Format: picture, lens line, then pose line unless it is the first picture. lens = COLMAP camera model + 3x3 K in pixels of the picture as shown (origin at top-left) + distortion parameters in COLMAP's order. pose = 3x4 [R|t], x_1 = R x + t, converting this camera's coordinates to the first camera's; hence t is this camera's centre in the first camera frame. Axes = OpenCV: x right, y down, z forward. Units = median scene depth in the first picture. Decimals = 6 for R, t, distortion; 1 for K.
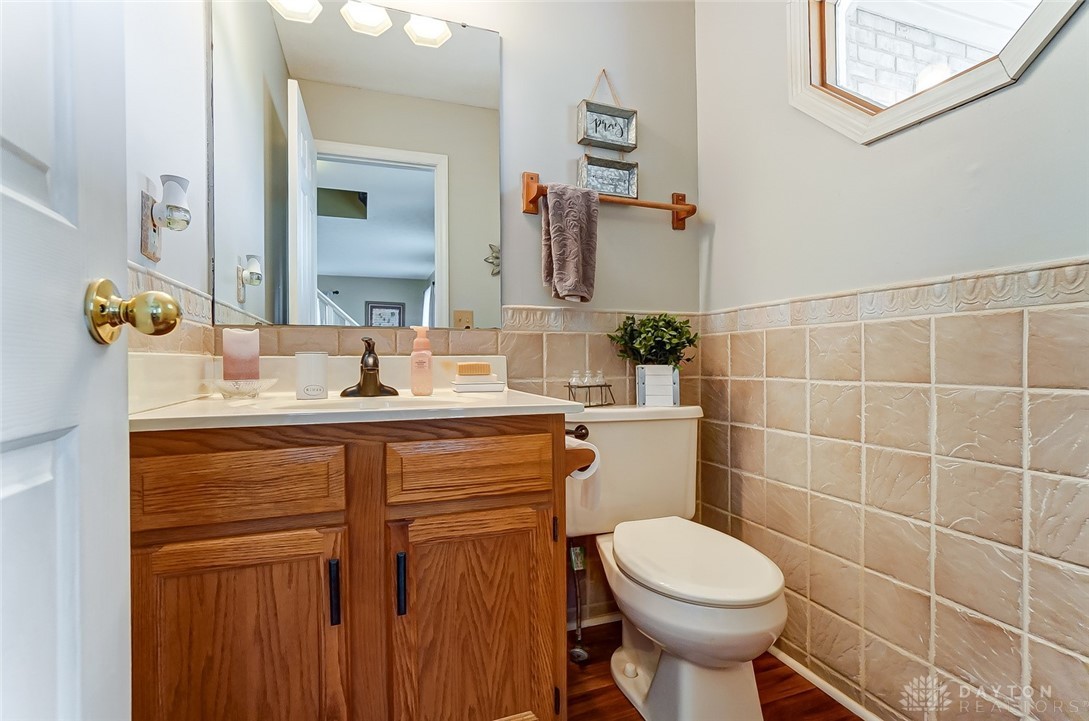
lens RADIAL K [[484.9, 0, 545.5], [0, 484.9, 362.1], [0, 0, 1]] dist [-0.014992, 0.001027]
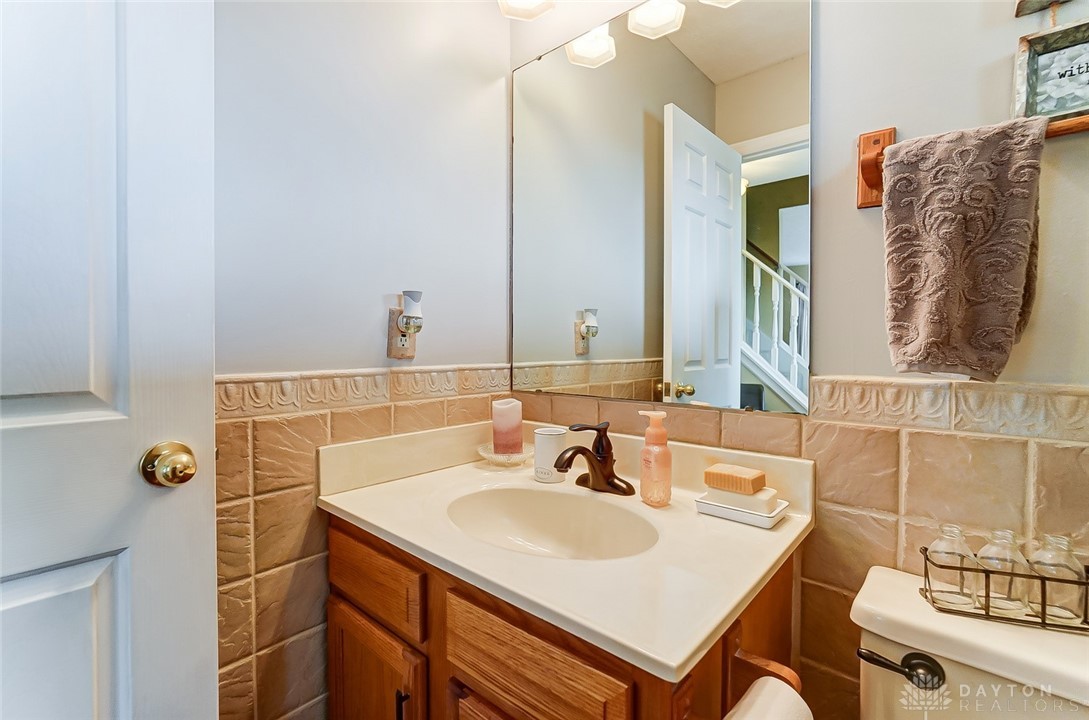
lens RADIAL K [[484.9, 0, 542.9], [0, 484.9, 353.5], [0, 0, 1]] dist [-0.014992, 0.001027]
pose [[0.462744, 0.030133, -0.885980, 0.290697], [-0.009477, 0.999533, 0.029046, -0.162917], [0.886441, -0.005045, 0.462813, 0.441510]]
